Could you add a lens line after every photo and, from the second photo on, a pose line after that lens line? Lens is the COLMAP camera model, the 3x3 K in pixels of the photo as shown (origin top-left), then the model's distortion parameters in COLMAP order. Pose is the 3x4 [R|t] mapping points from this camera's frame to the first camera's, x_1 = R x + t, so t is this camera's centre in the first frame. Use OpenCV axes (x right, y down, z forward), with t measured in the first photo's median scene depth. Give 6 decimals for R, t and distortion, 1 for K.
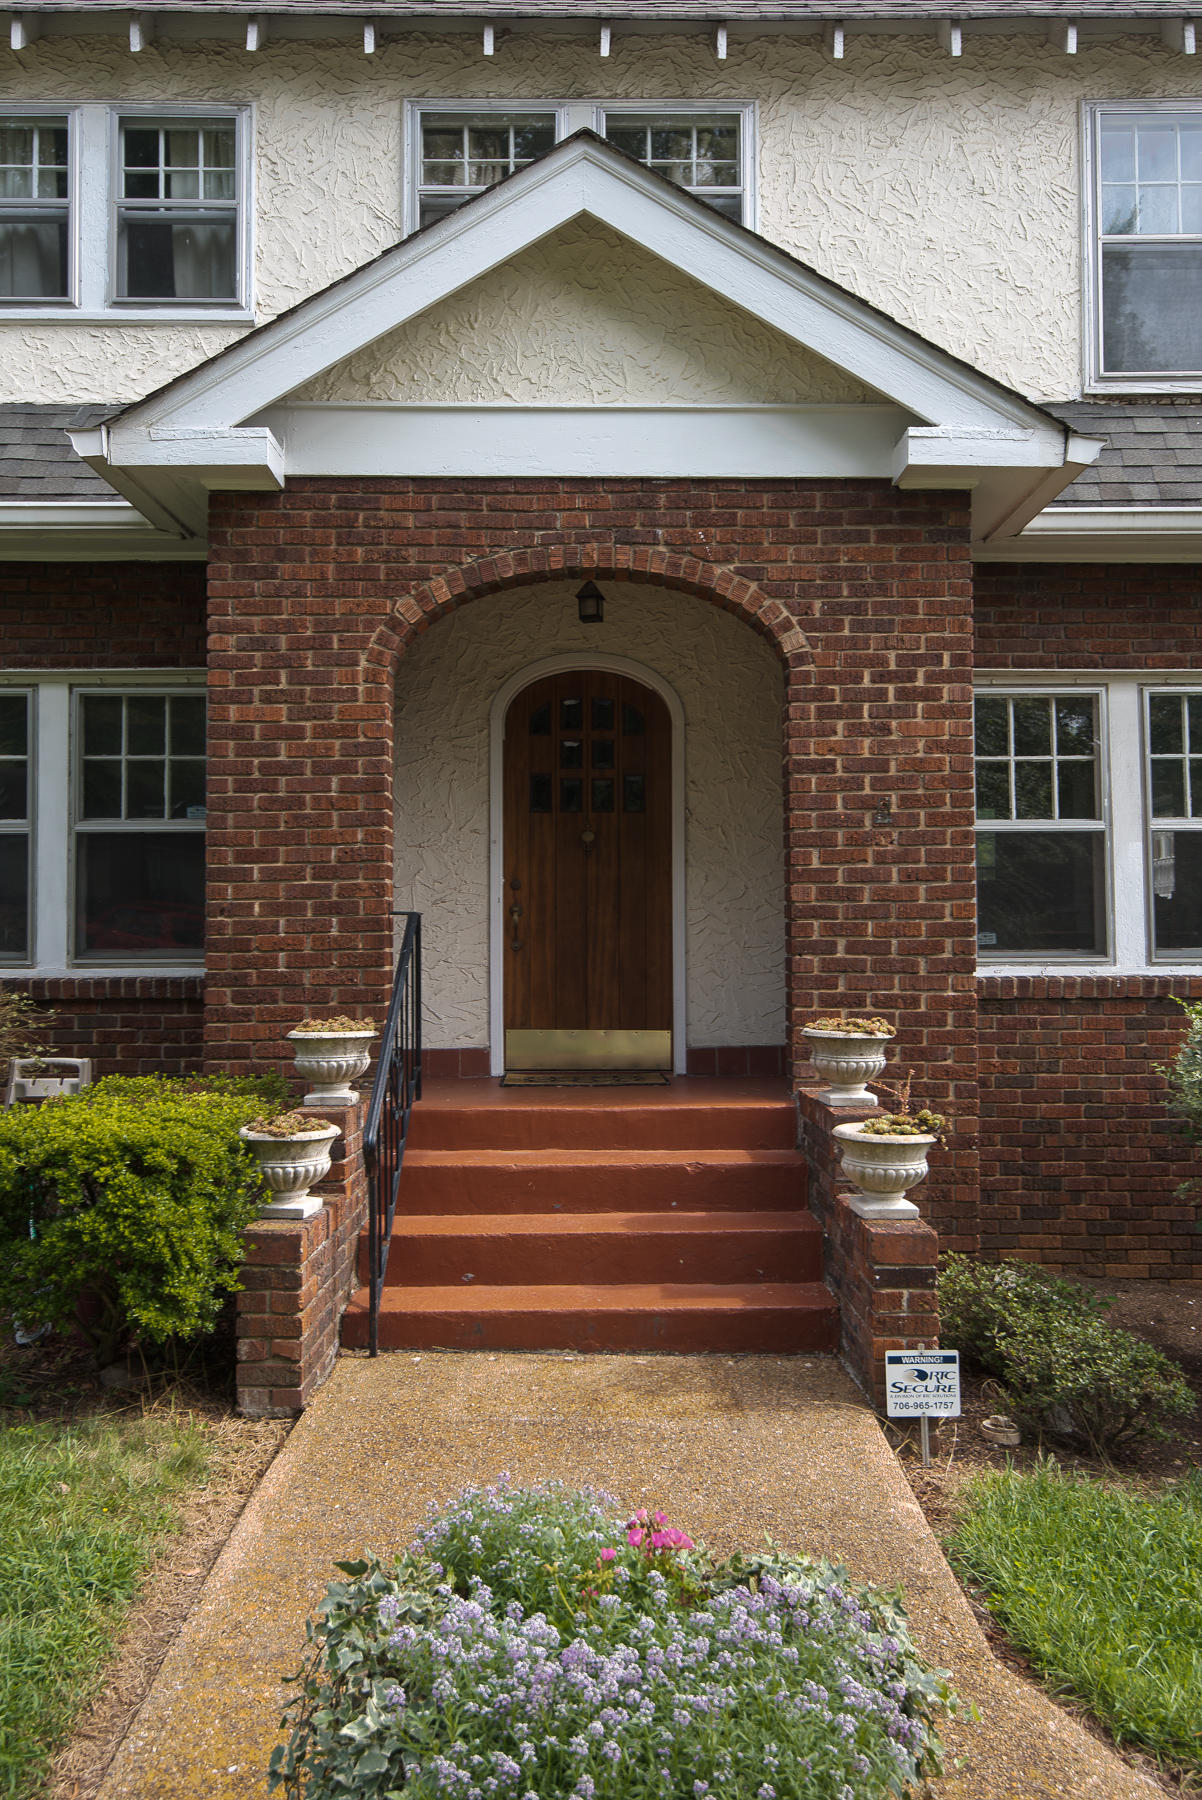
lens RADIAL K [[1384.9, 0, 593.7], [0, 1384.9, 901.6], [0, 0, 1]] dist [0.015326, -0.008513]
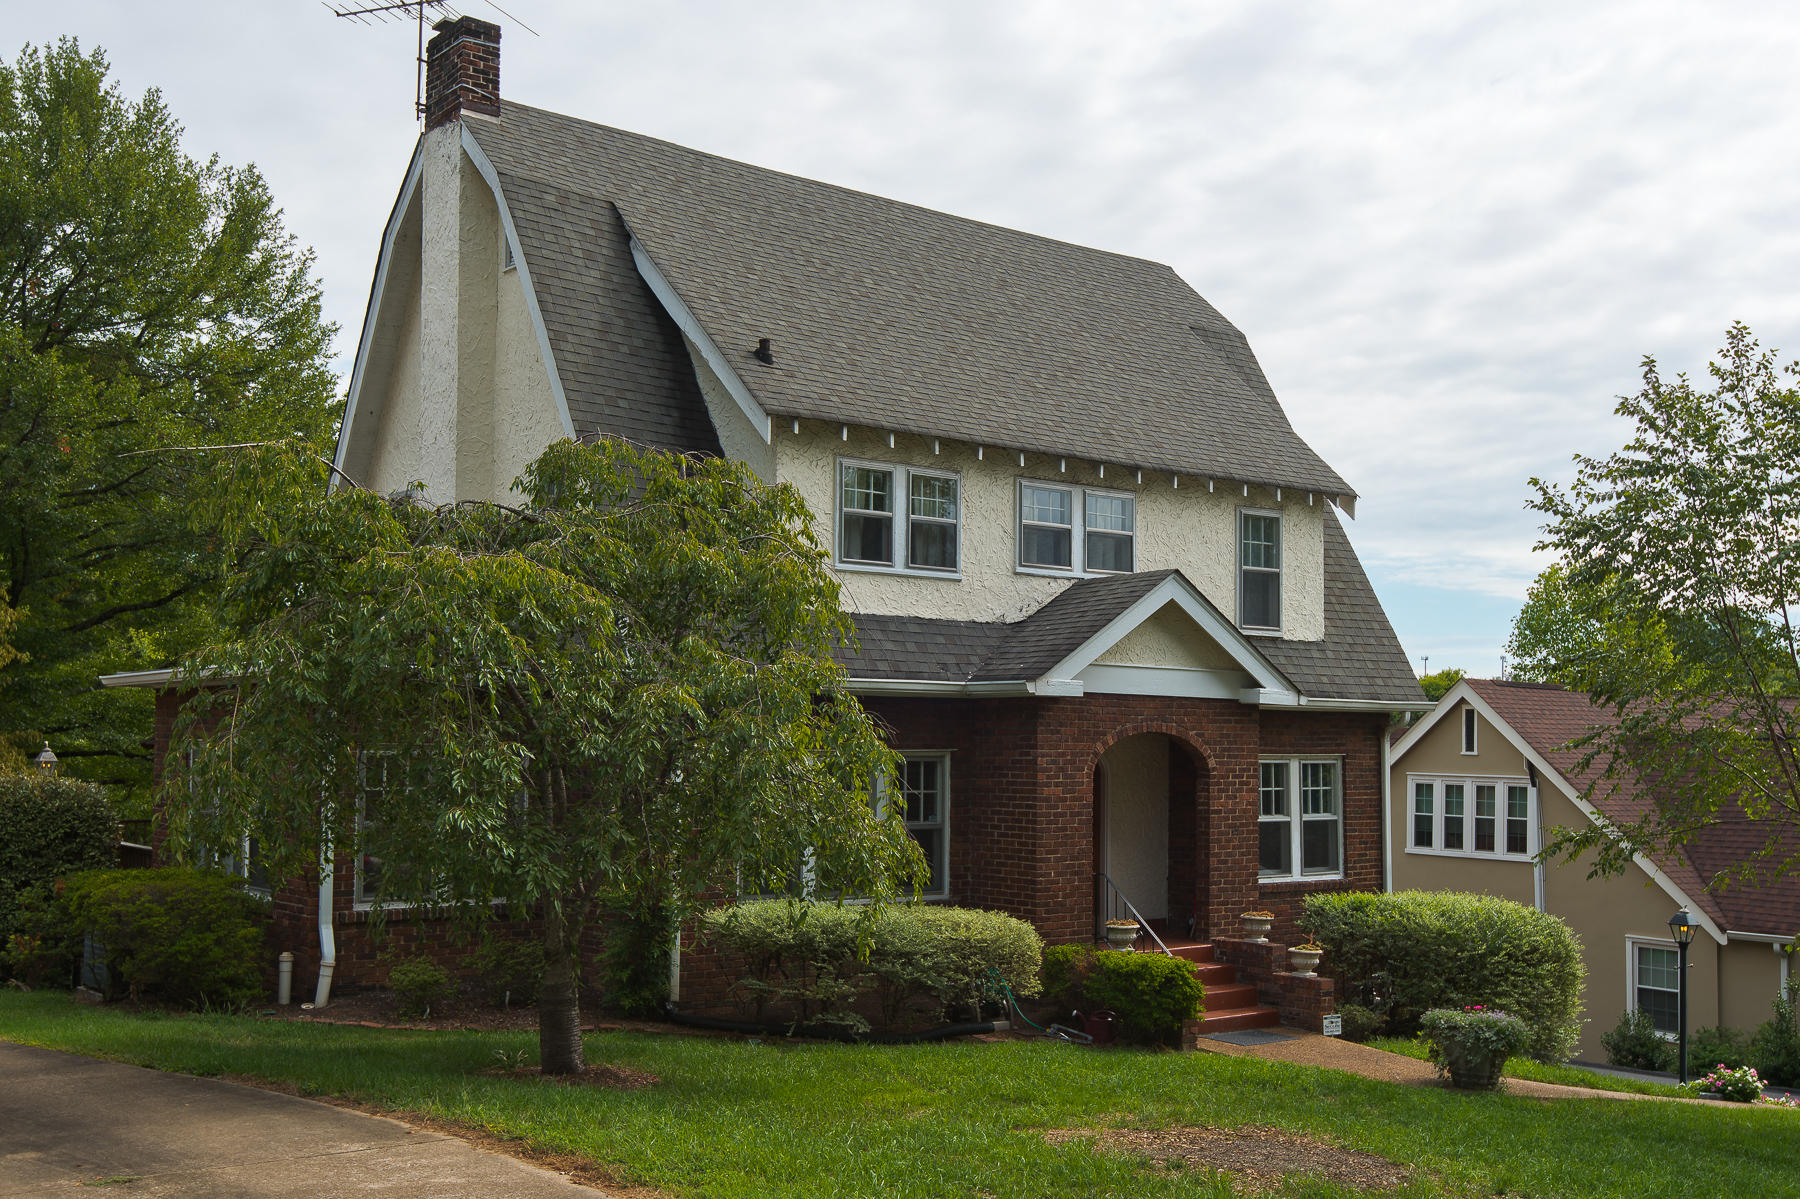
lens RADIAL K [[1842.3, 0, 912.5], [0, 1842.3, 679.5], [0, 0, 1]] dist [0.028918, 0.000000]
pose [[0.795407, 0.034126, 0.605114, -2.340754], [-0.029145, 0.999412, -0.018053, -0.262383], [-0.605374, -0.003276, 0.795934, -1.357899]]
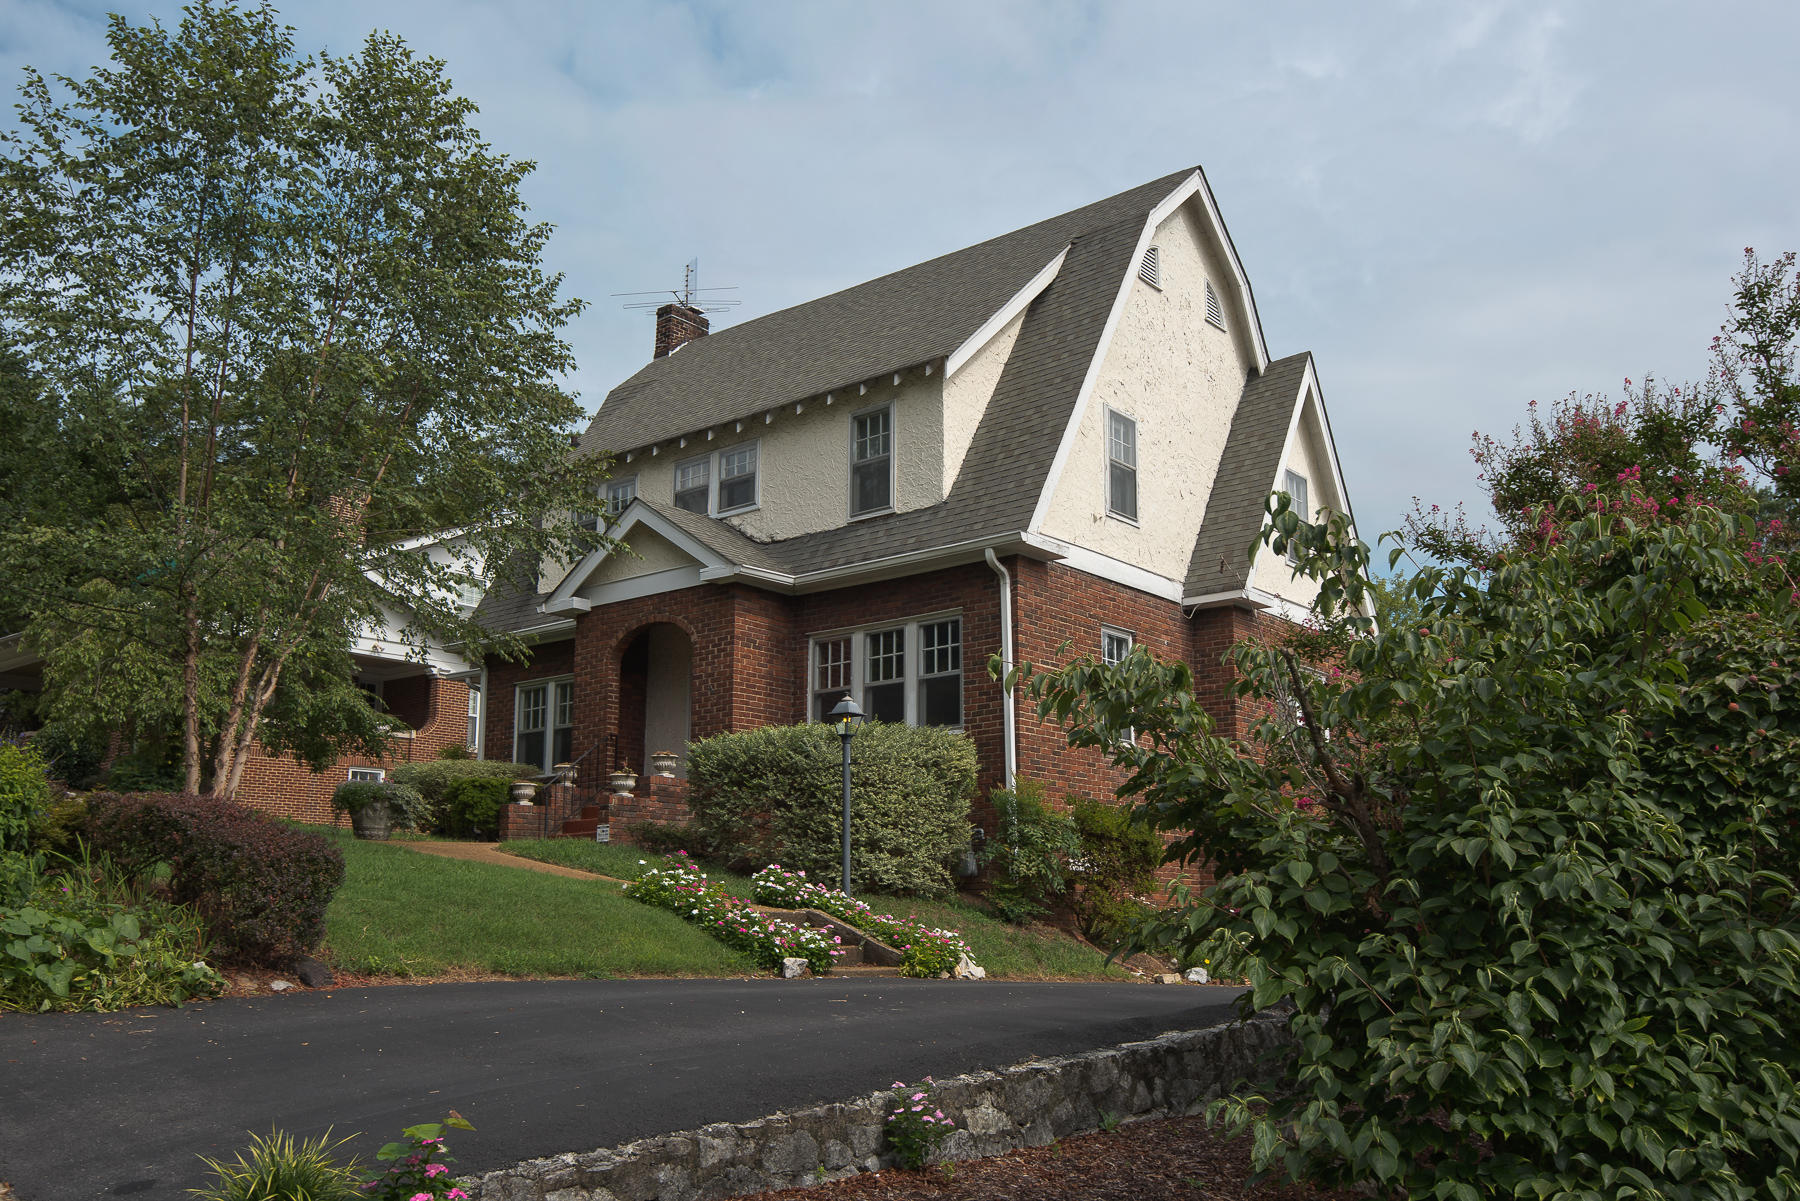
lens RADIAL K [[1617.3, 0, 949.8], [0, 1617.3, 655.9], [0, 0, 1]] dist [0.002466, -0.005897]
pose [[0.772797, -0.112652, -0.624576, 2.830147], [0.018435, 0.987690, -0.155335, 0.422493], [0.634386, 0.108529, 0.765360, -1.393202]]
